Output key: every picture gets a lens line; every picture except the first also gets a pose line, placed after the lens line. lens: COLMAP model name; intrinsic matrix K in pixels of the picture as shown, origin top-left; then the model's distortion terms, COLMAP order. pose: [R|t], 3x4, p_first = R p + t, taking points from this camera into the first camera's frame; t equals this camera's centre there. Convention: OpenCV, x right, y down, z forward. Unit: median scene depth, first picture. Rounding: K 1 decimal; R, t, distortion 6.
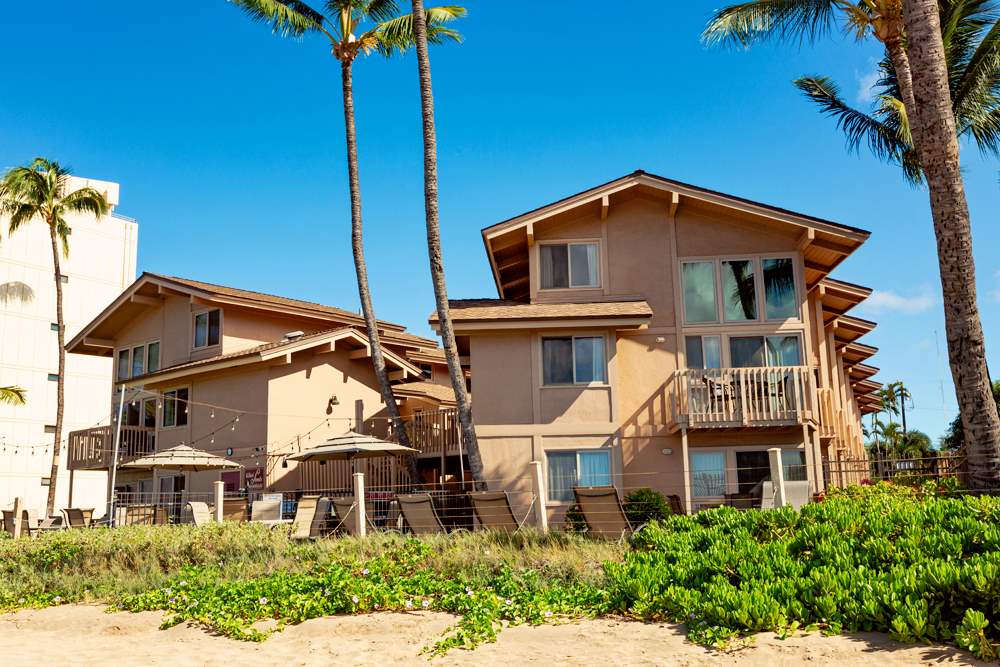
lens RADIAL K [[628.5, 0, 498.5], [0, 628.5, 366.3], [0, 0, 1]] dist [-0.002876, -0.000863]
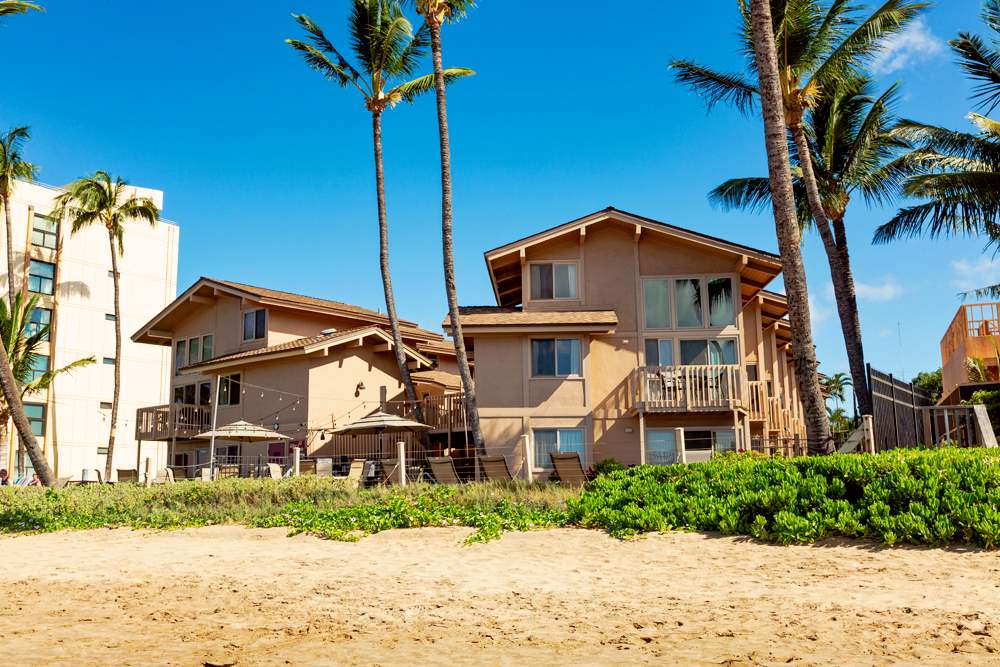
lens RADIAL K [[616.4, 0, 498.6], [0, 616.4, 355.9], [0, 0, 1]] dist [0.003024, -0.000749]
pose [[0.999794, 0.013357, 0.015268, -0.014320], [-0.013585, 0.999796, 0.014918, -0.028772], [-0.015065, -0.015122, 0.999772, -0.231906]]
